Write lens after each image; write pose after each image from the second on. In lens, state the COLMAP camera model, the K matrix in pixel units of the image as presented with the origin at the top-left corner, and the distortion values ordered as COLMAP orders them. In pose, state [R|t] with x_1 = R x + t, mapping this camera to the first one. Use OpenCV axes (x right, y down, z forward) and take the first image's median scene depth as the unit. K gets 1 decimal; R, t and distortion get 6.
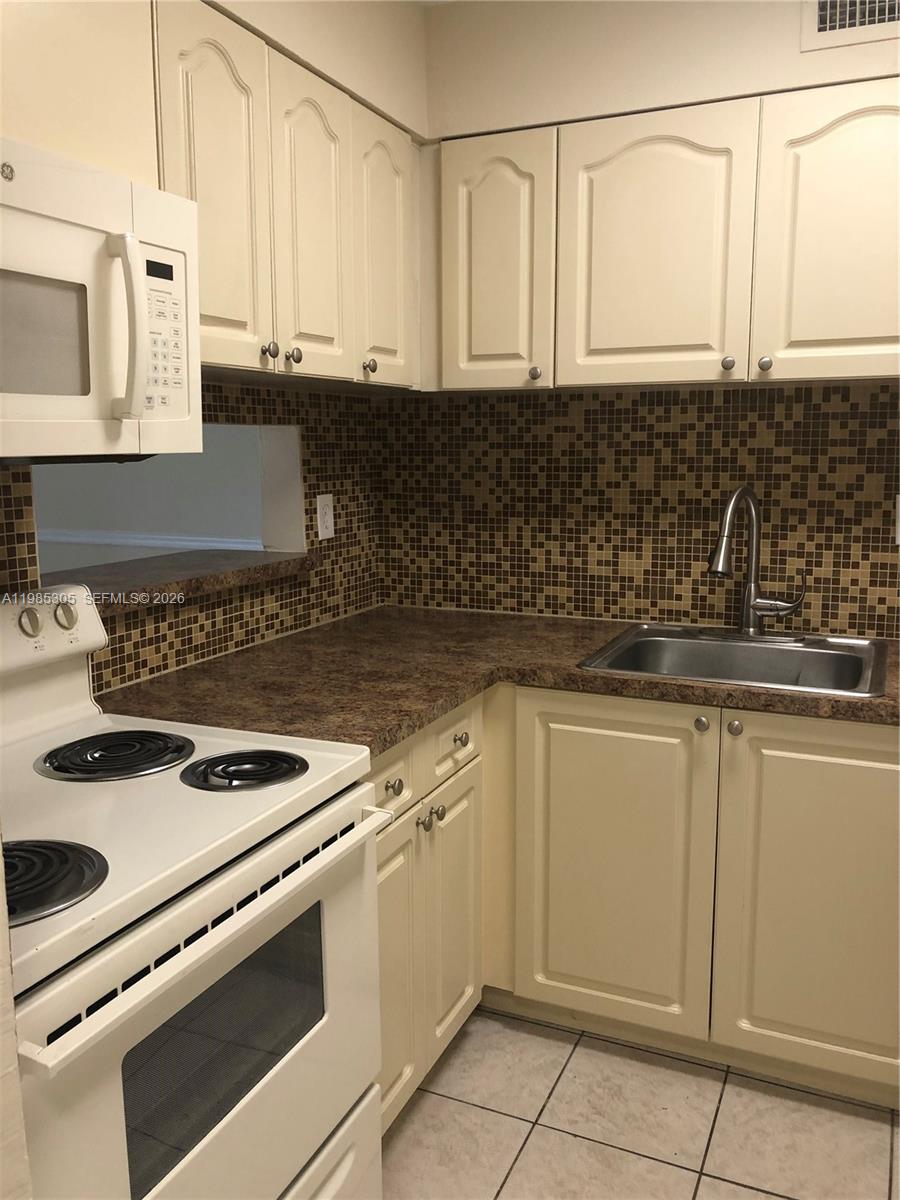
lens RADIAL K [[986.7, 0, 448.5], [0, 986.7, 596.7], [0, 0, 1]] dist [0.014626, 0.006880]
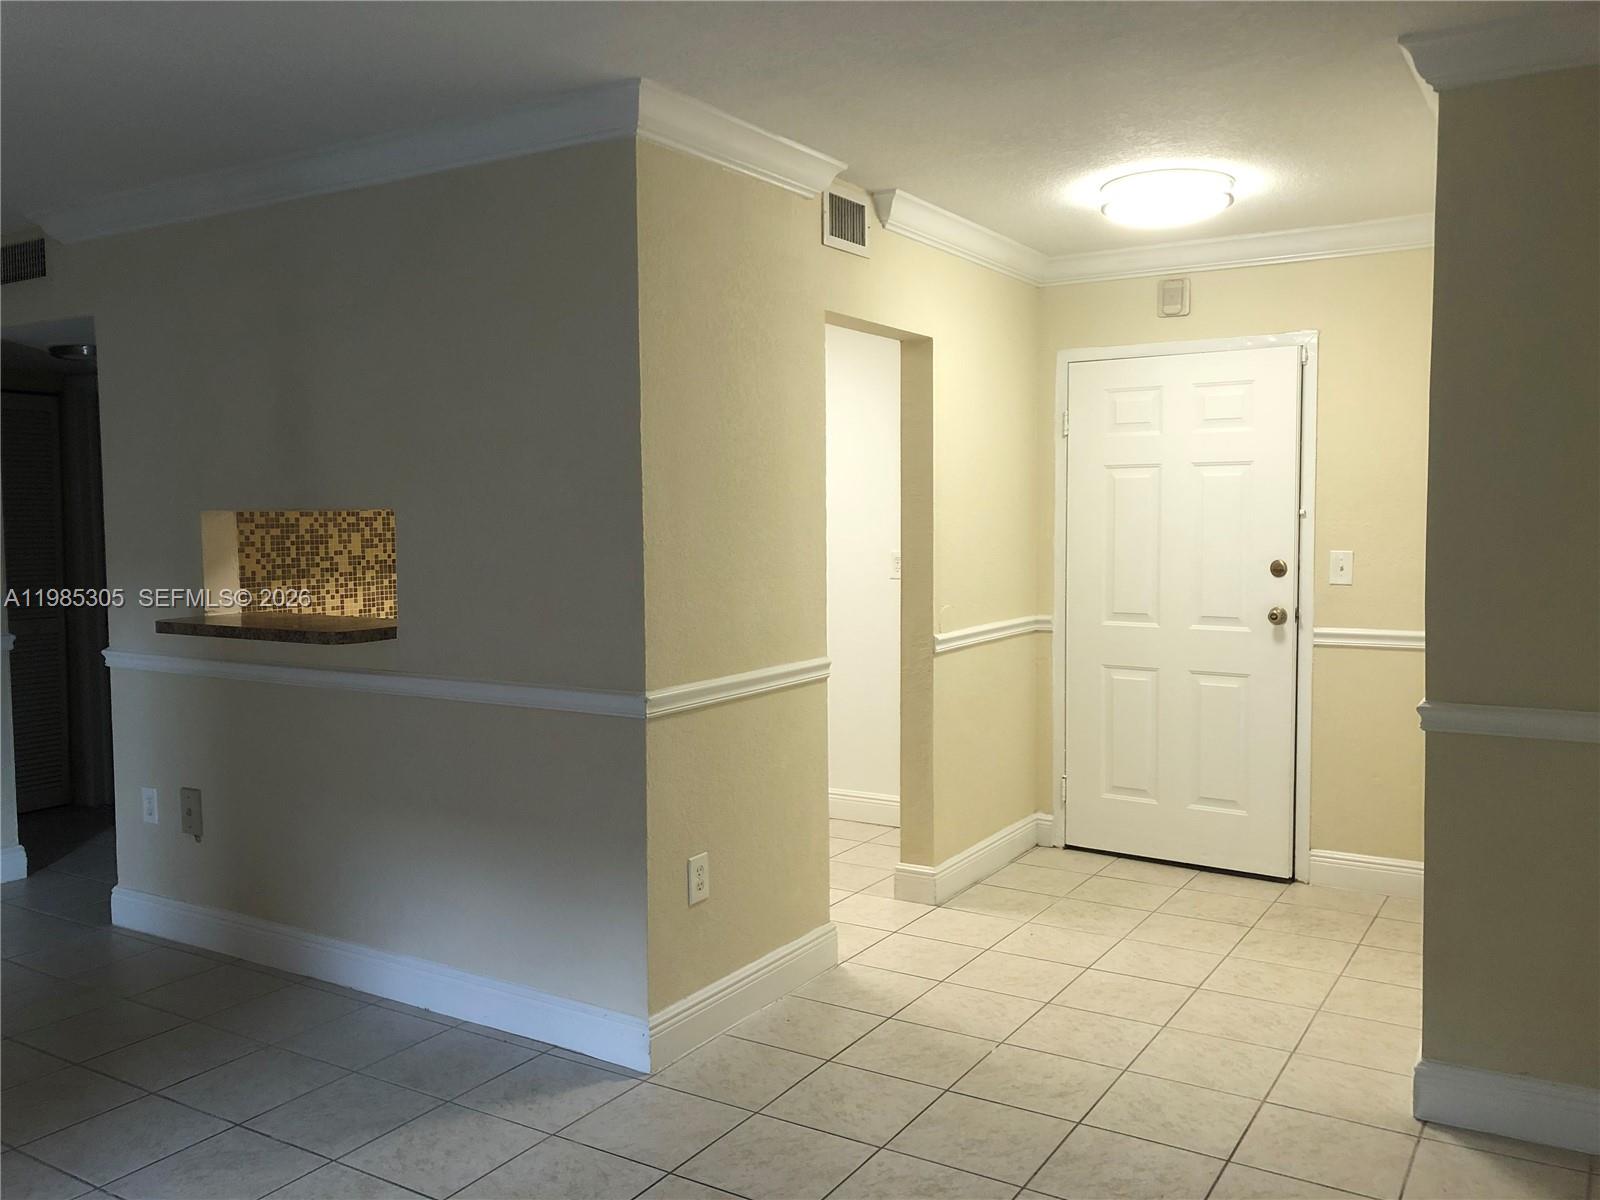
lens RADIAL K [[1315.6, 0, 797.3], [0, 1315.6, 600.7], [0, 0, 1]] dist [0.014626, 0.006880]
pose [[0.124879, -0.059012, 0.990416, -1.668211], [0.156013, 0.986979, 0.039136, -0.015391], [-0.979829, 0.149630, 0.132459, 0.102344]]
